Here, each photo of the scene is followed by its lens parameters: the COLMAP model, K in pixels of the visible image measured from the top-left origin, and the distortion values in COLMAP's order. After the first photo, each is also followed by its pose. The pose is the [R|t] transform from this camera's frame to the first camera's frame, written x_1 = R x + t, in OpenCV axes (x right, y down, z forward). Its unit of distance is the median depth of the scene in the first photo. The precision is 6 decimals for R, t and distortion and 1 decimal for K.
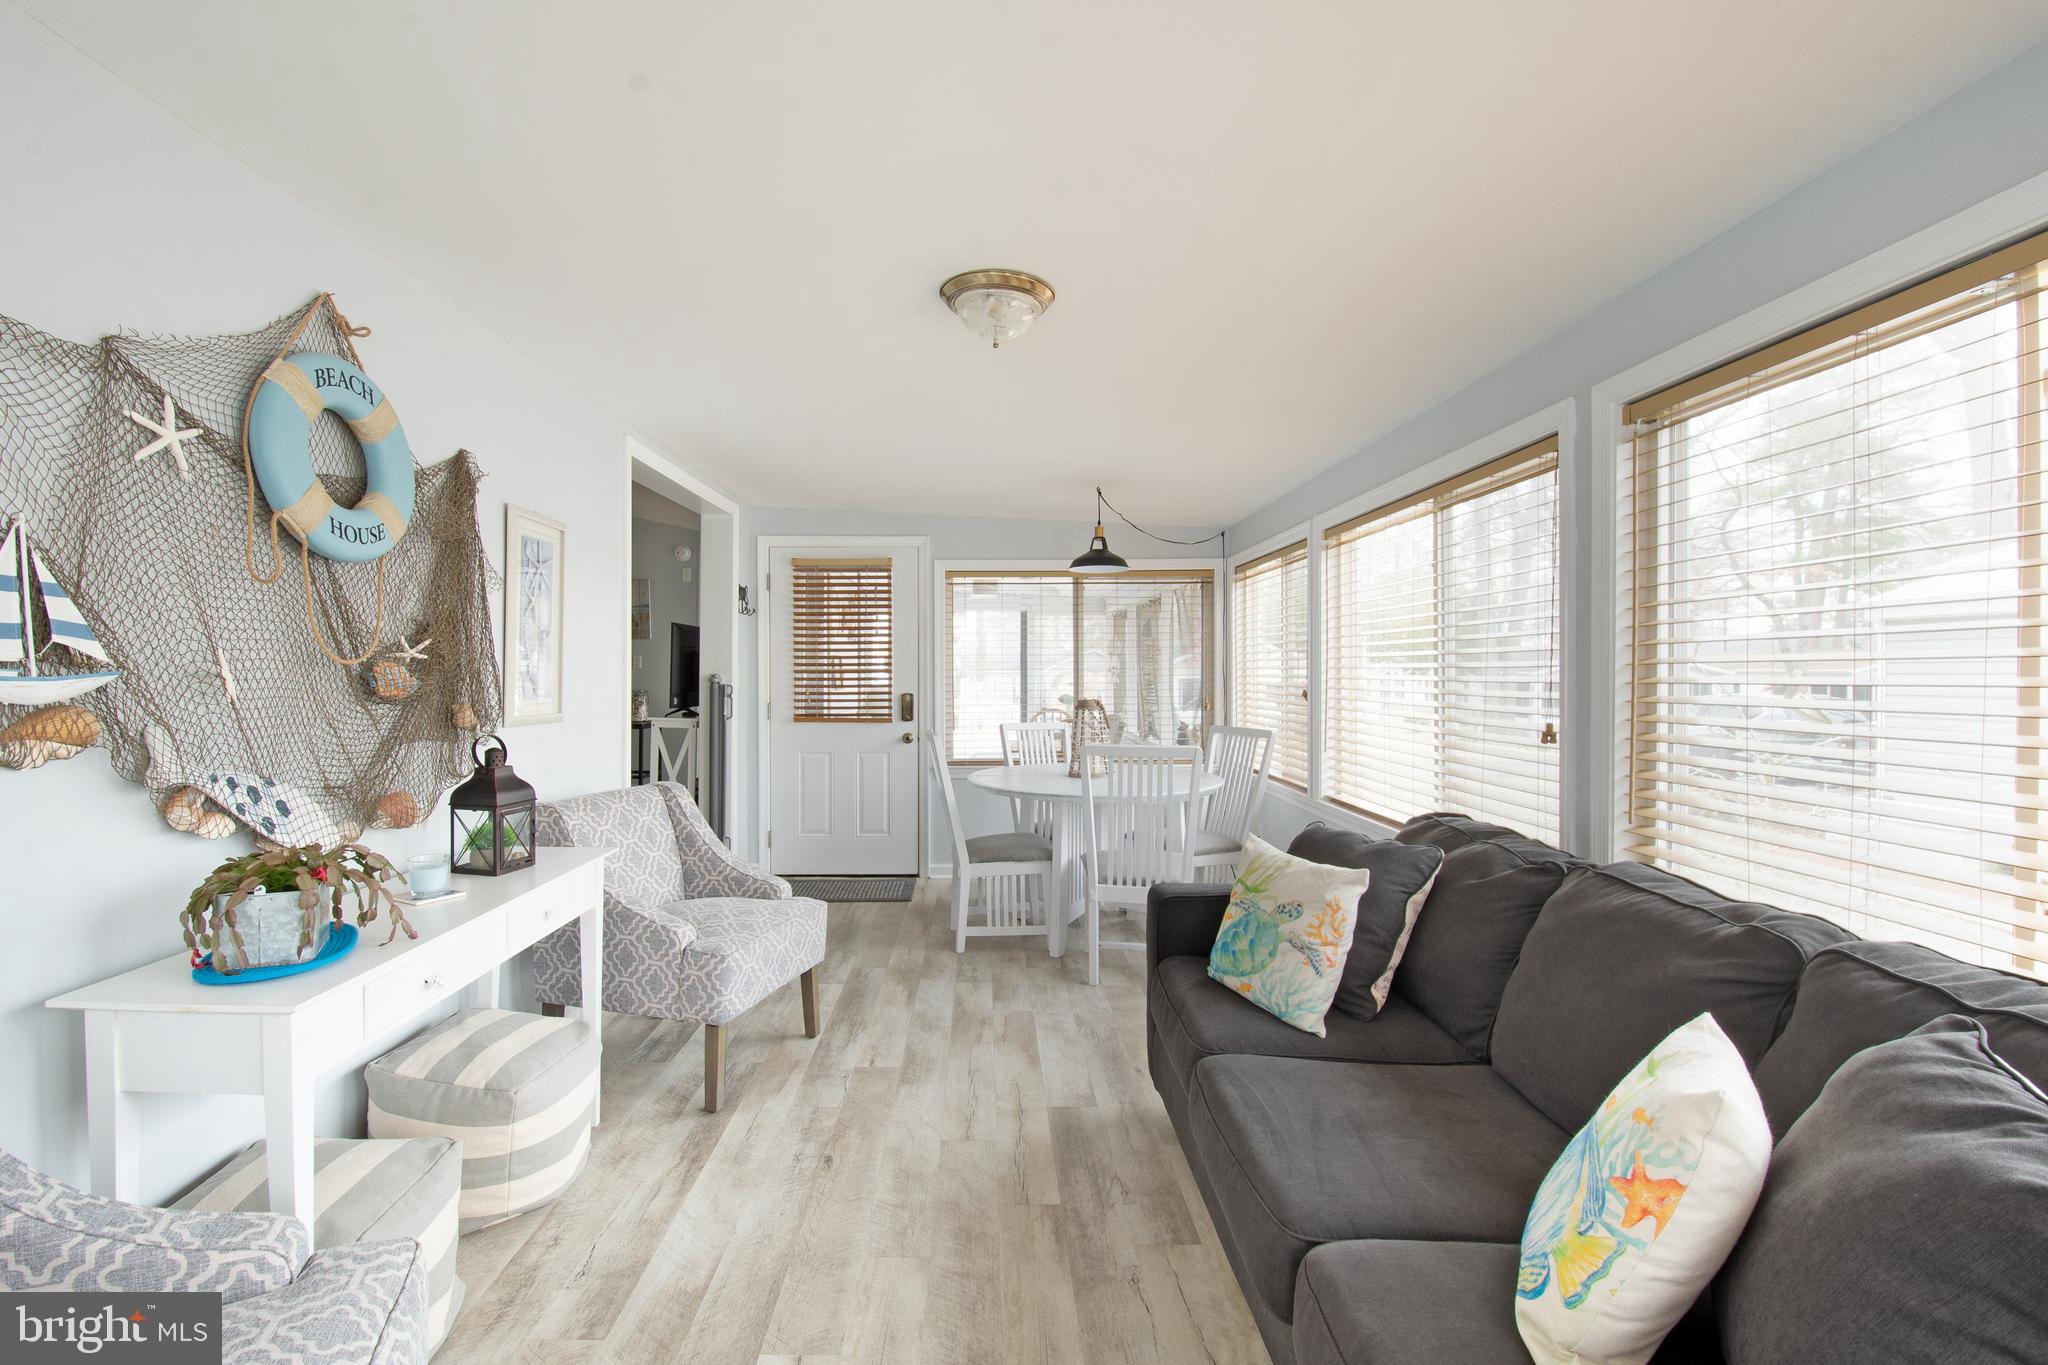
lens RADIAL K [[895.0, 0, 995.5], [0, 895.0, 681.7], [0, 0, 1]] dist [-0.002738, -0.013652]
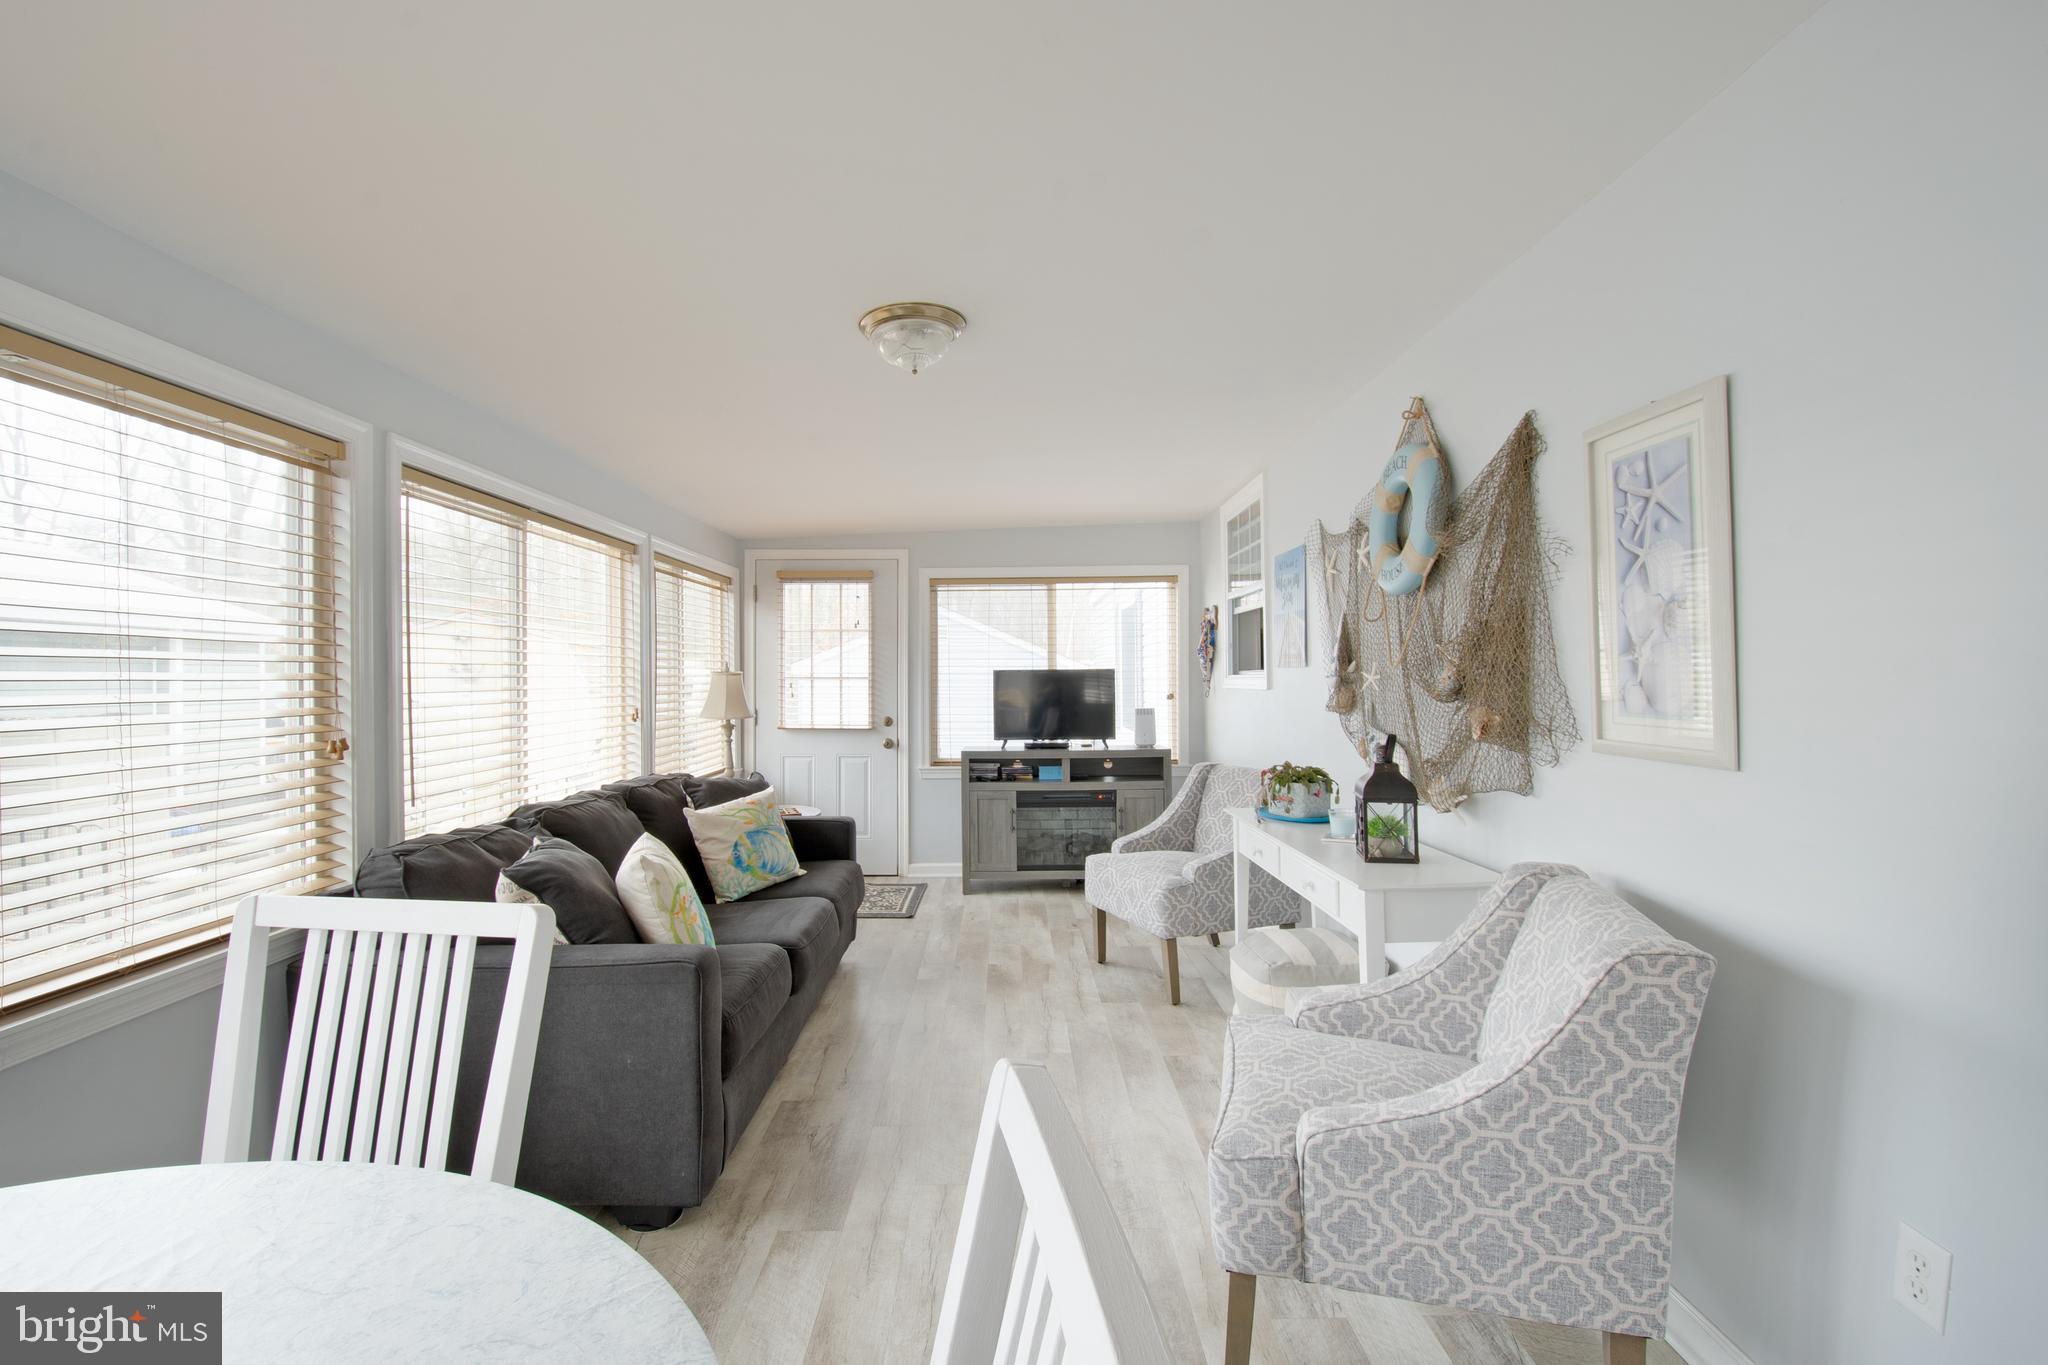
lens RADIAL K [[895.0, 0, 995.5], [0, 895.0, 681.7], [0, 0, 1]] dist [-0.002738, -0.013652]
pose [[-0.999509, 0.008122, 0.030260, -0.107321], [0.008073, 0.999966, -0.001772, -0.006418], [-0.030273, -0.001527, -0.999540, 1.823663]]
